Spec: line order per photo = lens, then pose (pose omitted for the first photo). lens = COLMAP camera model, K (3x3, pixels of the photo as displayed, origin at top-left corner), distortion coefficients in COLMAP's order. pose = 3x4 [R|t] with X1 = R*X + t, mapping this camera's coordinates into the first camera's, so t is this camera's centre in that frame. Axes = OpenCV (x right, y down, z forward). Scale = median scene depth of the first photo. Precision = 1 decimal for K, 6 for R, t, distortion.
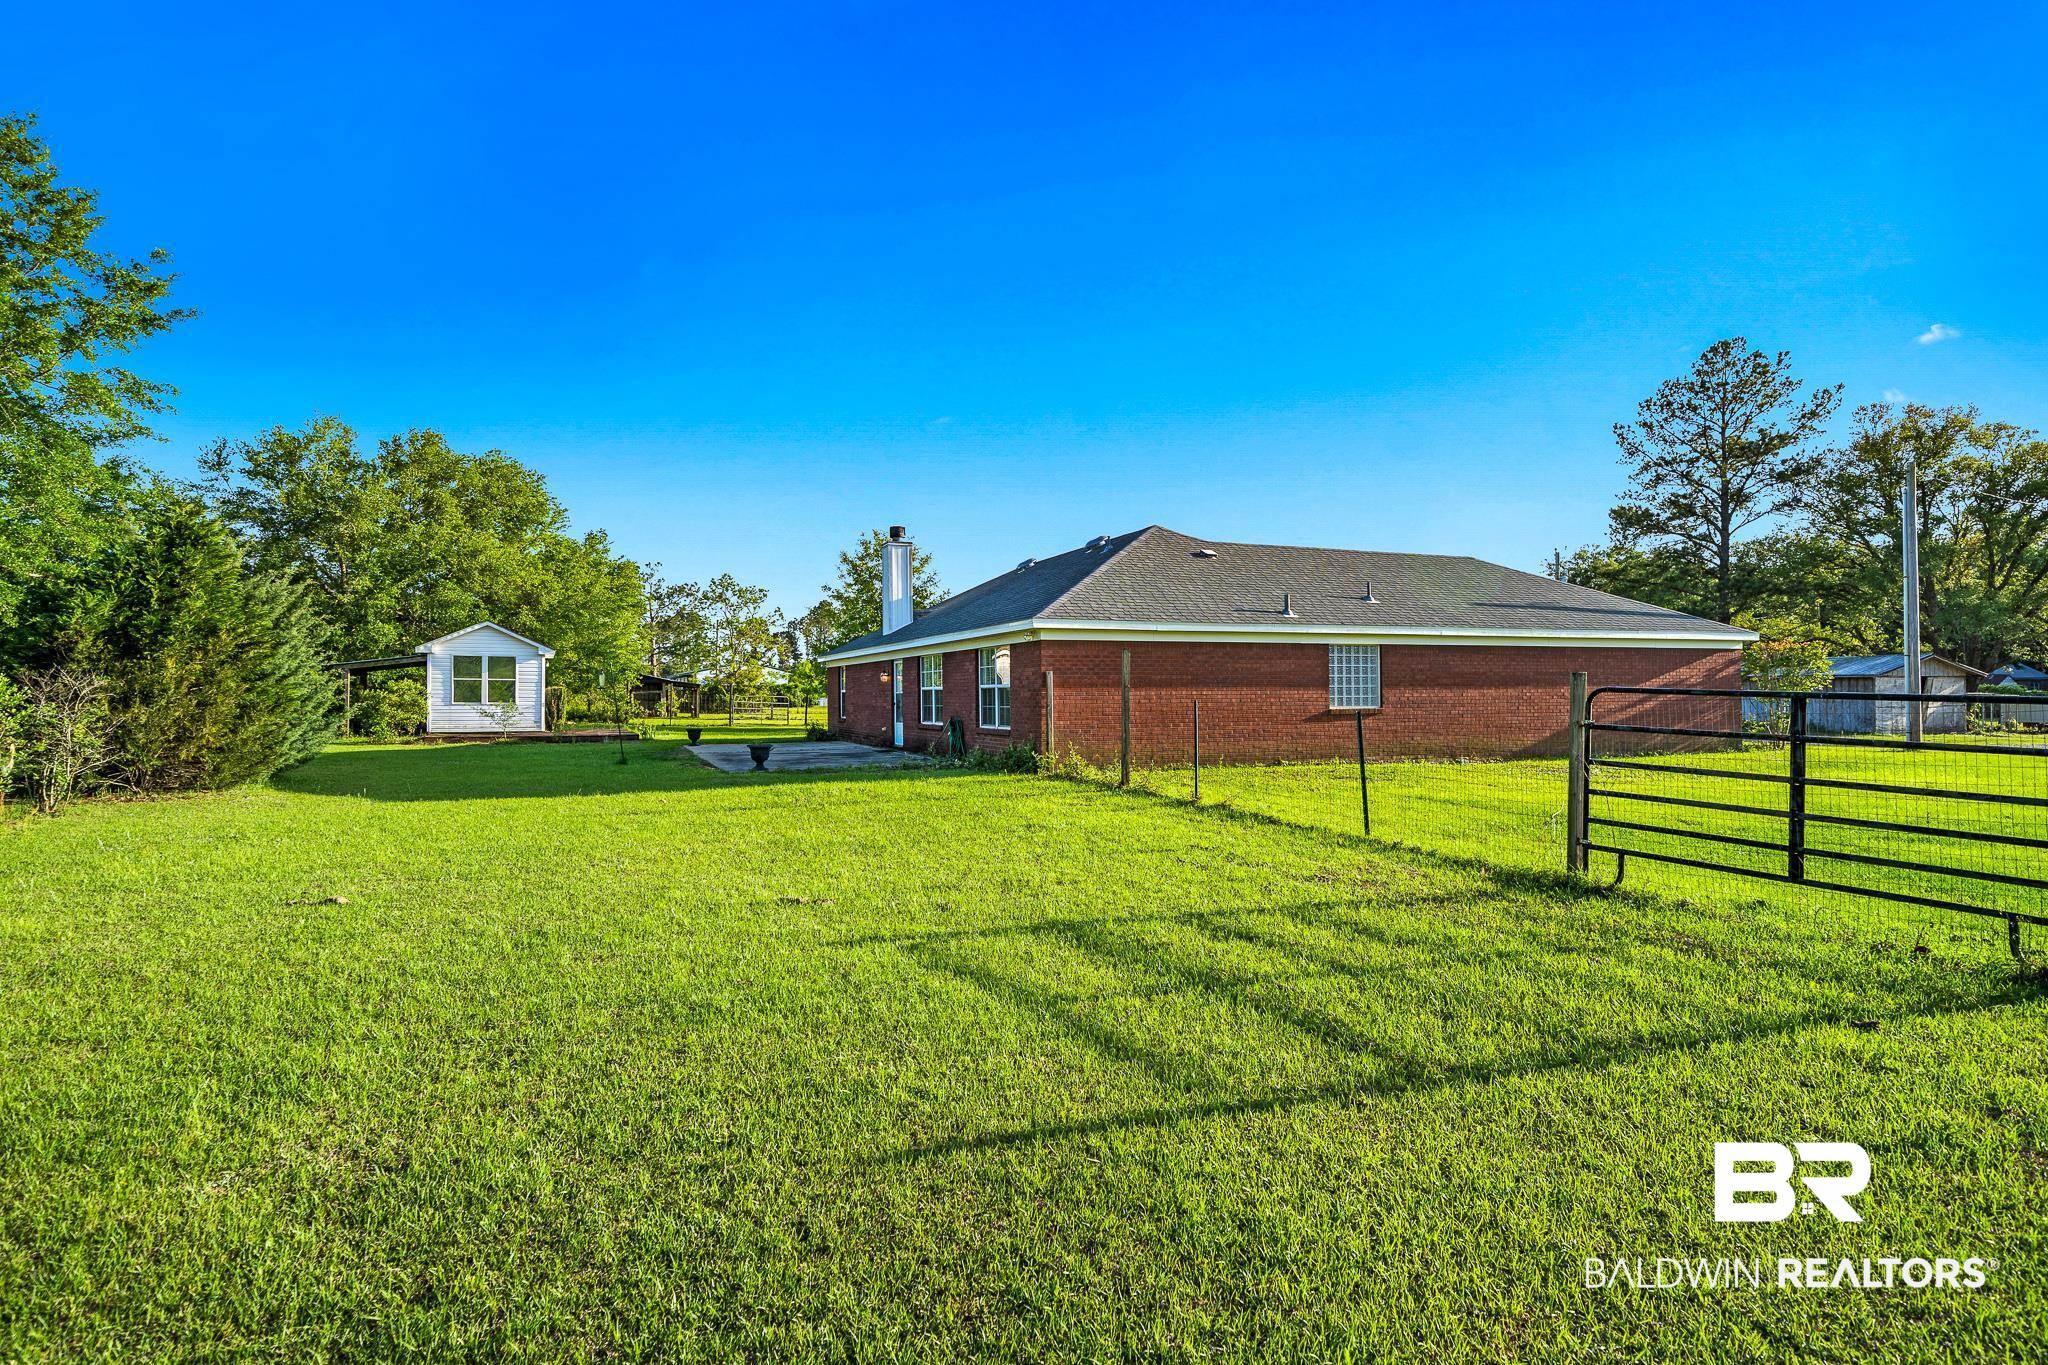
lens RADIAL K [[1104.6, 0, 1028.8], [0, 1104.6, 682.4], [0, 0, 1]] dist [0.007003, 0.000566]
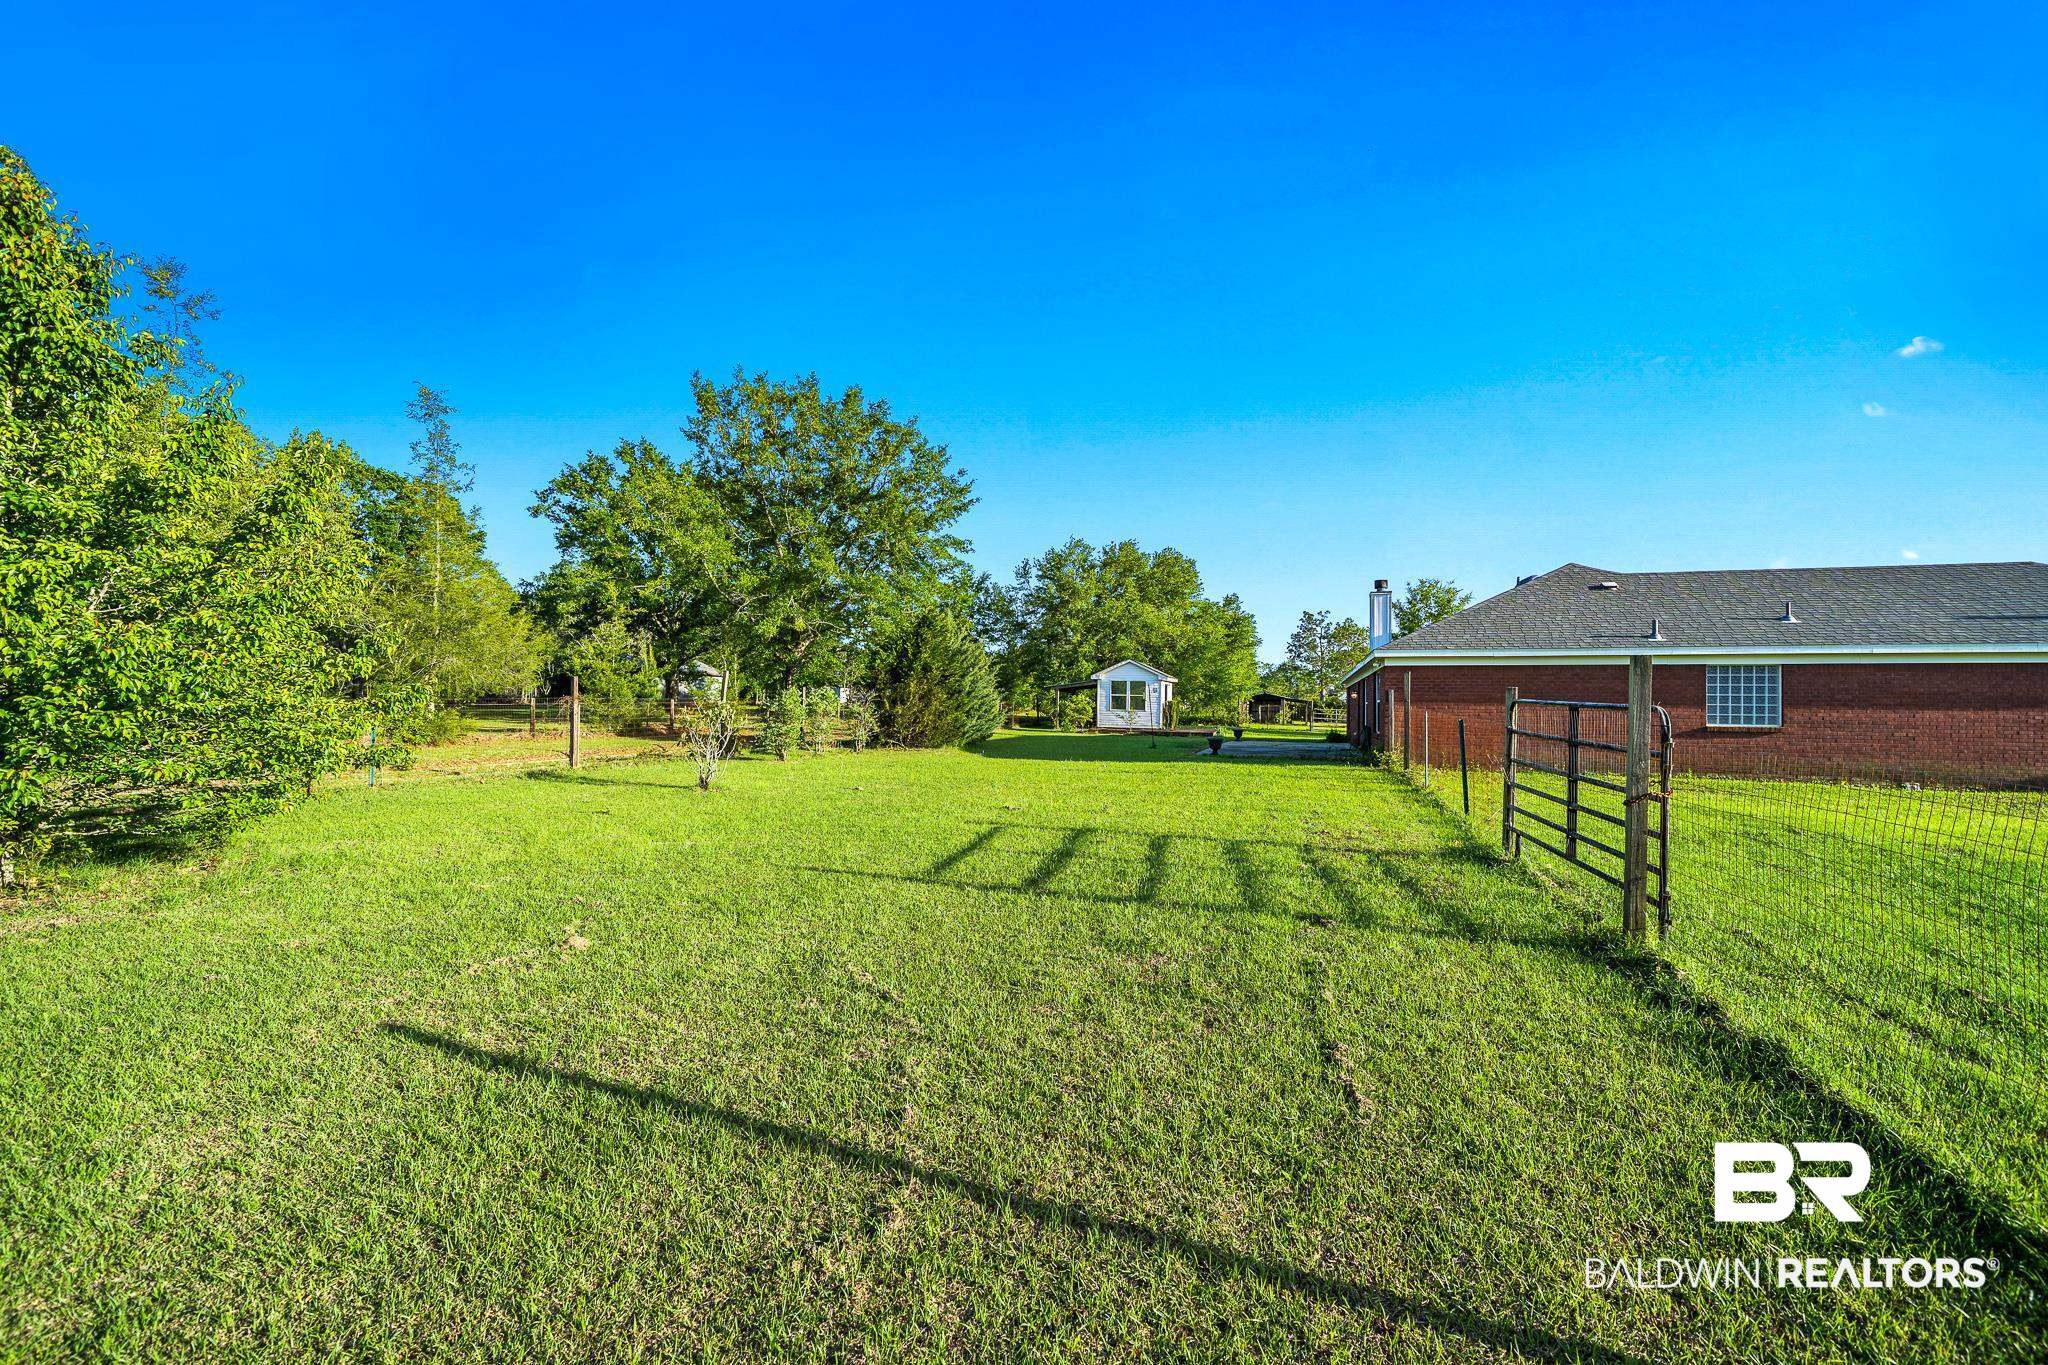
lens RADIAL K [[830.4, 0, 1023.5], [0, 830.4, 687.4], [0, 0, 1]] dist [0.002988, -0.000269]
pose [[0.762219, -0.000425, -0.647319, 0.256937], [-0.010039, 0.999872, -0.012477, 0.002991], [0.647242, 0.016008, 0.762117, -0.027216]]
